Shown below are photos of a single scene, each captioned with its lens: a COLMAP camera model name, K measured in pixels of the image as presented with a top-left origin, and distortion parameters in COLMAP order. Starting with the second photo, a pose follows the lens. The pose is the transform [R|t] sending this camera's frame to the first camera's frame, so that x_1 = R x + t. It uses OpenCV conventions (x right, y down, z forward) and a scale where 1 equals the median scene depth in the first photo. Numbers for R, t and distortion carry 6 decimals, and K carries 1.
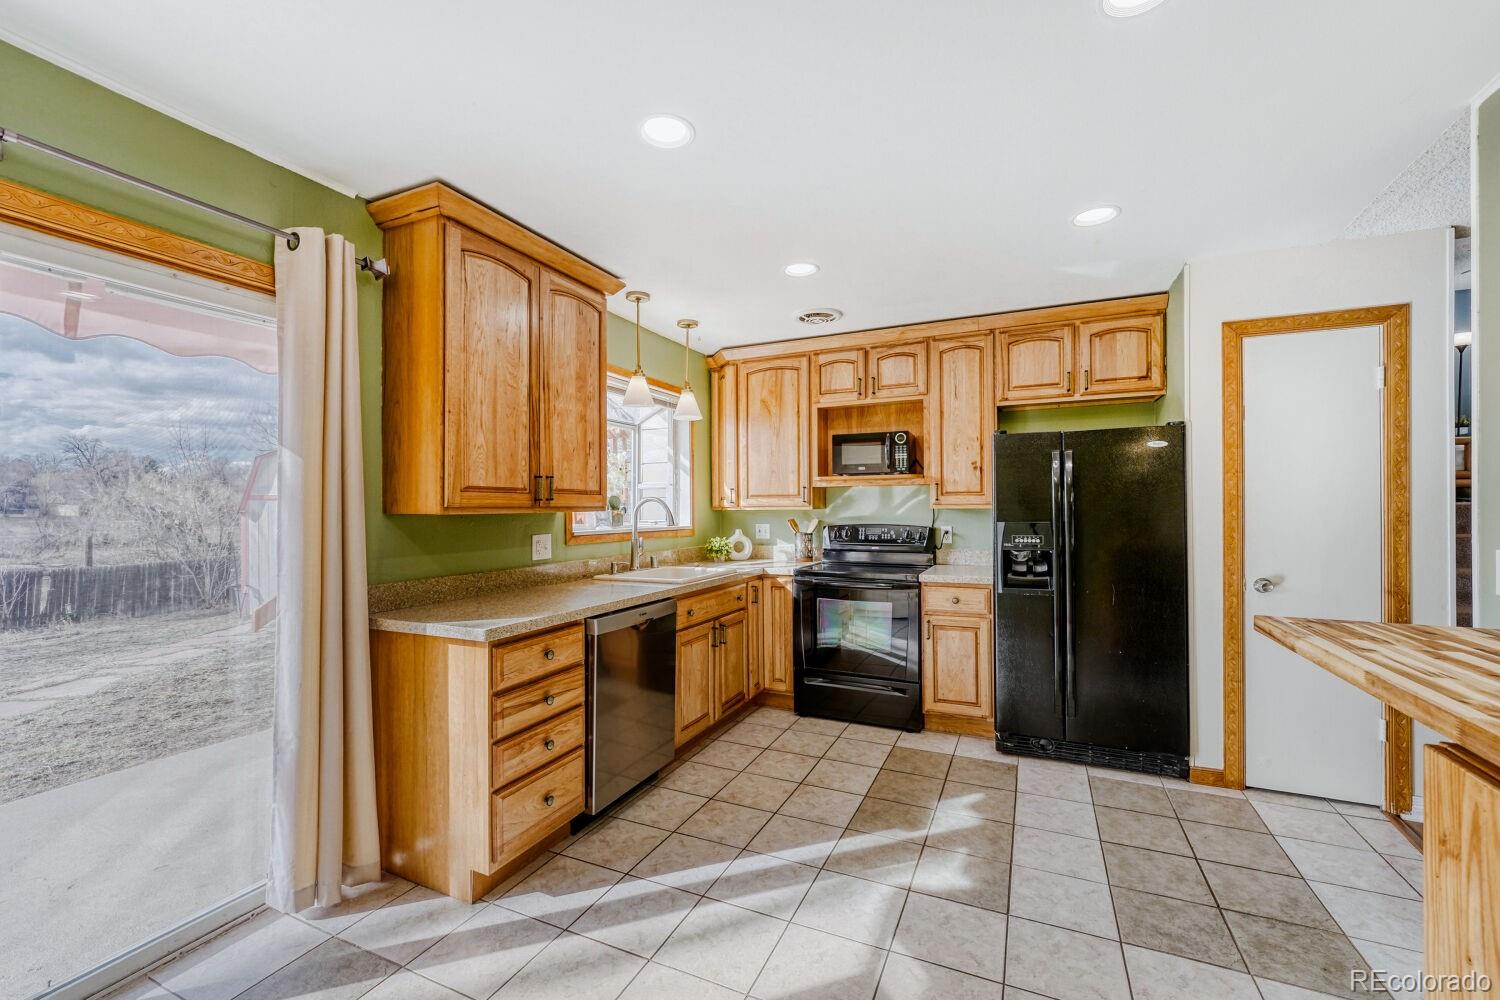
lens RADIAL K [[591.7, 0, 760.1], [0, 591.7, 505.2], [0, 0, 1]] dist [0.000318, 0.000196]
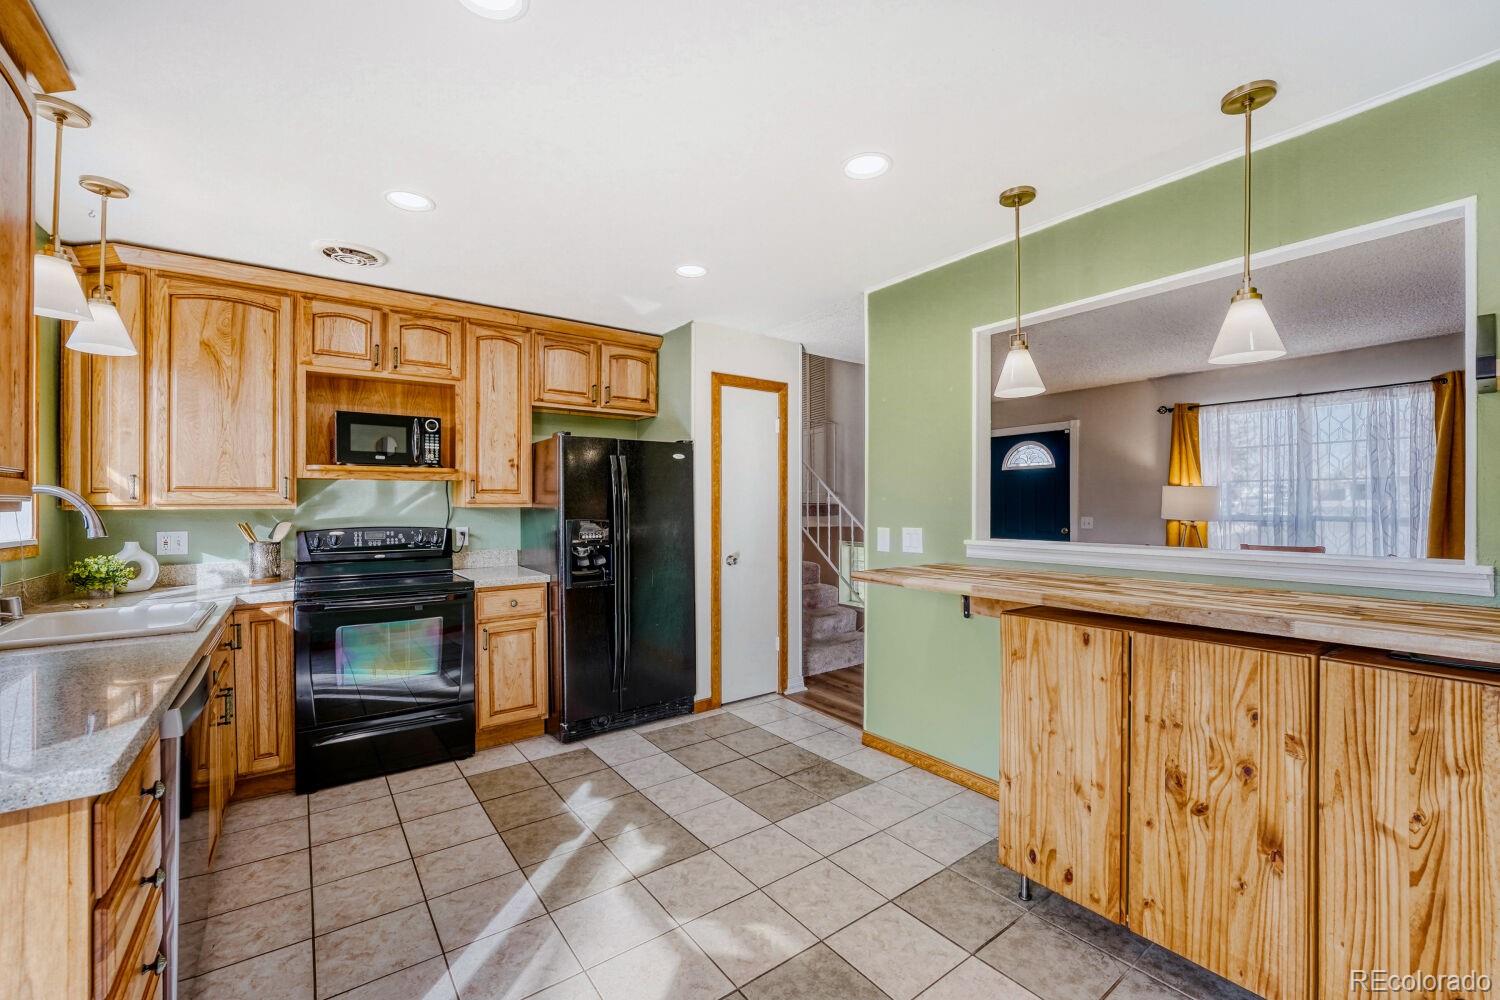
lens RADIAL K [[617.7, 0, 733.1], [0, 617.7, 502.8], [0, 0, 1]] dist [-0.017587, -0.000021]
pose [[0.504254, 0.007287, 0.863525, -0.358746], [-0.002090, 0.999972, -0.007219, 0.005207], [-0.863553, 0.001836, 0.504255, 0.195037]]
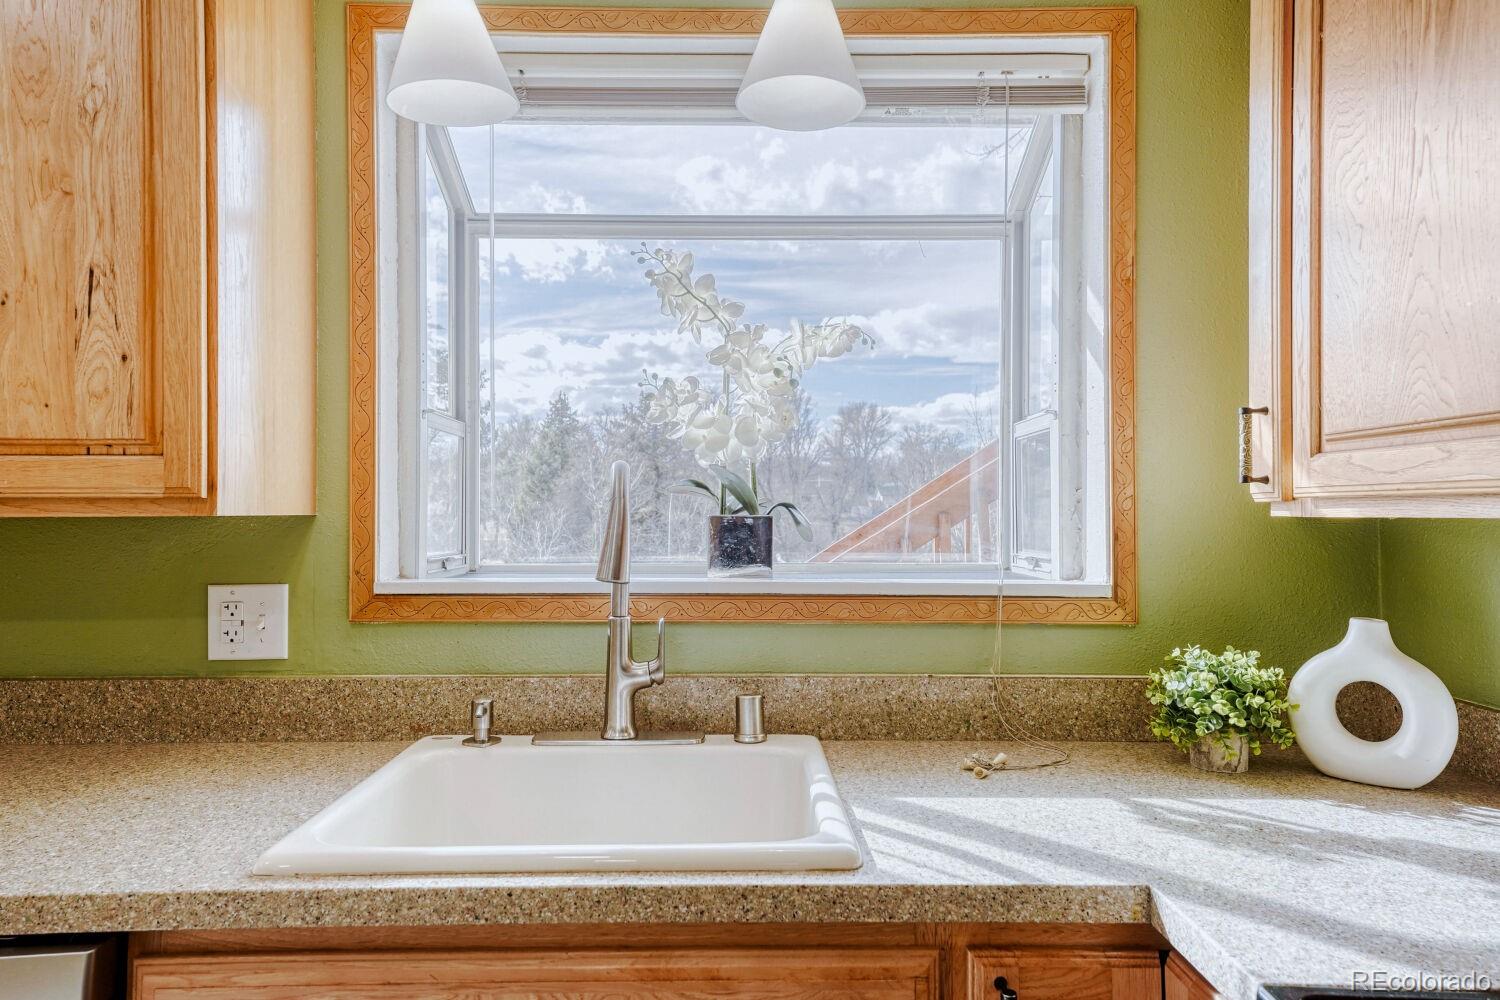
lens RADIAL K [[1012.8, 0, 750.0], [0, 1012.8, 500.0], [0, 0, 1]] dist [0.061767, 0.000172]
pose [[0.415469, -0.005187, -0.909593, 0.245564], [0.001271, 0.999986, -0.005122, 0.005070], [0.909607, 0.000972, 0.415469, 0.922038]]
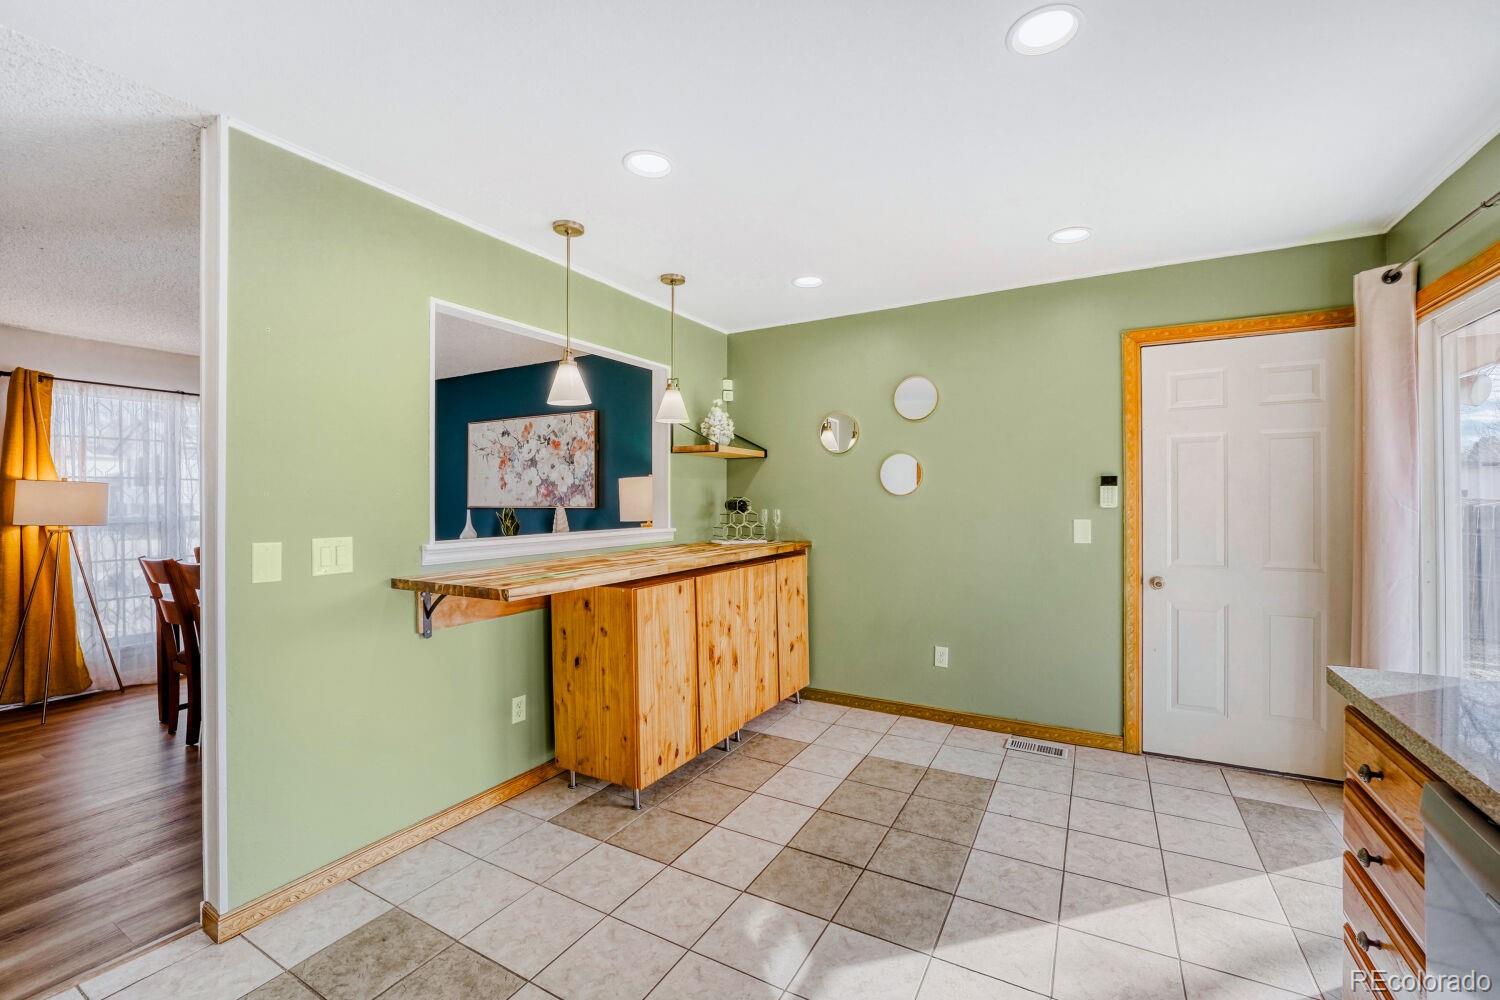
lens RADIAL K [[610.0, 0, 760.3], [0, 610.0, 500.8], [0, 0, 1]] dist [-0.015922, 0.000258]
pose [[-0.996498, 0.010022, 0.083016, 0.092343], [0.010038, 0.999950, -0.000232, 0.002573], [-0.083014, 0.000602, -0.996548, 1.014604]]
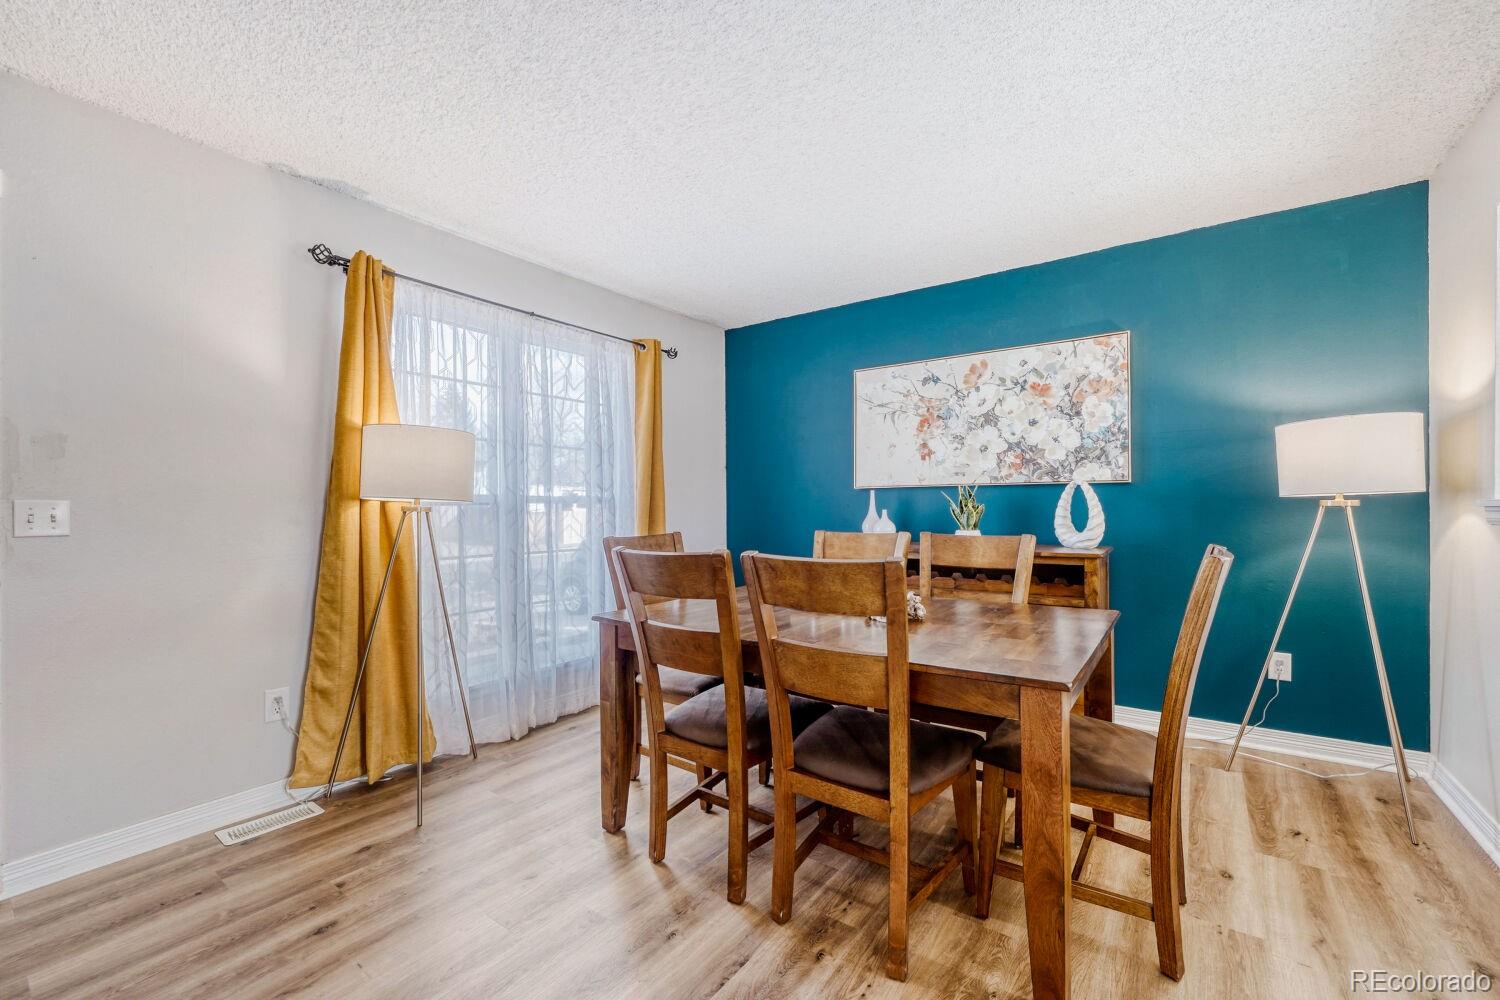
lens RADIAL K [[613.3, 0, 754.8], [0, 613.3, 507.9], [0, 0, 1]] dist [-0.001094, 0.000001]
pose [[-0.981066, 0.009307, 0.193452, 0.977300], [0.008577, 0.999953, -0.004610, 0.053620], [-0.193486, -0.002864, -0.981099, 0.641234]]
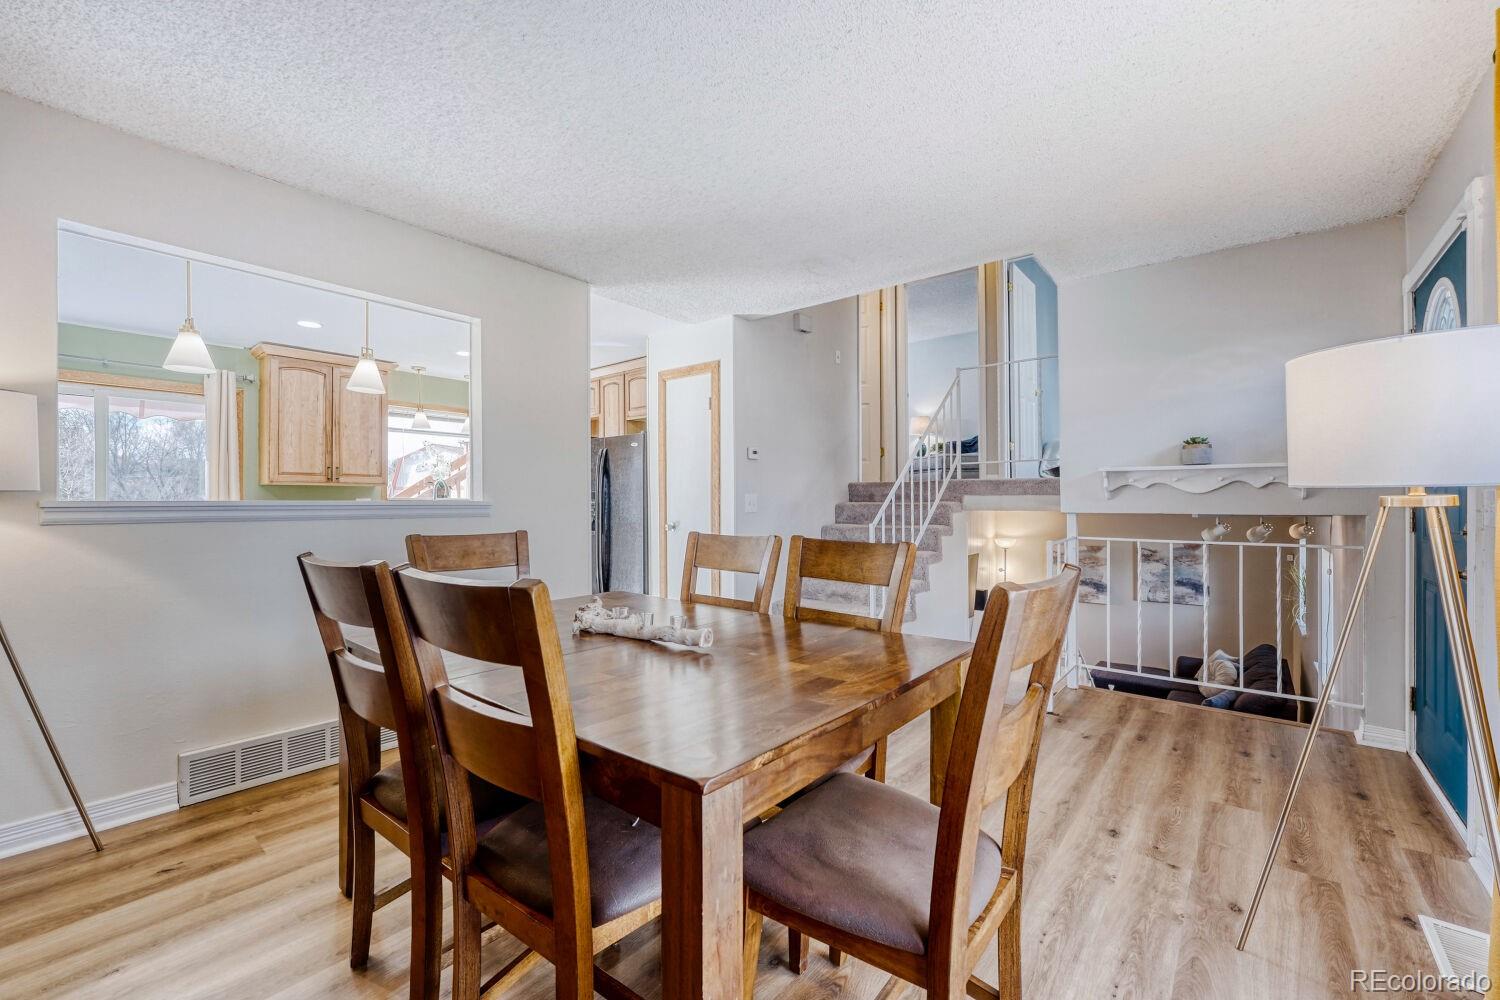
lens RADIAL K [[599.0, 0, 750.0], [0, 599.0, 500.0], [0, 0, 1]] dist [-0.017524, 0.000040]
pose [[0.964264, 0.002635, -0.264932, 1.218365], [-0.002998, 0.999995, -0.000966, 0.047439], [0.264928, 0.001725, 0.964267, -0.470983]]
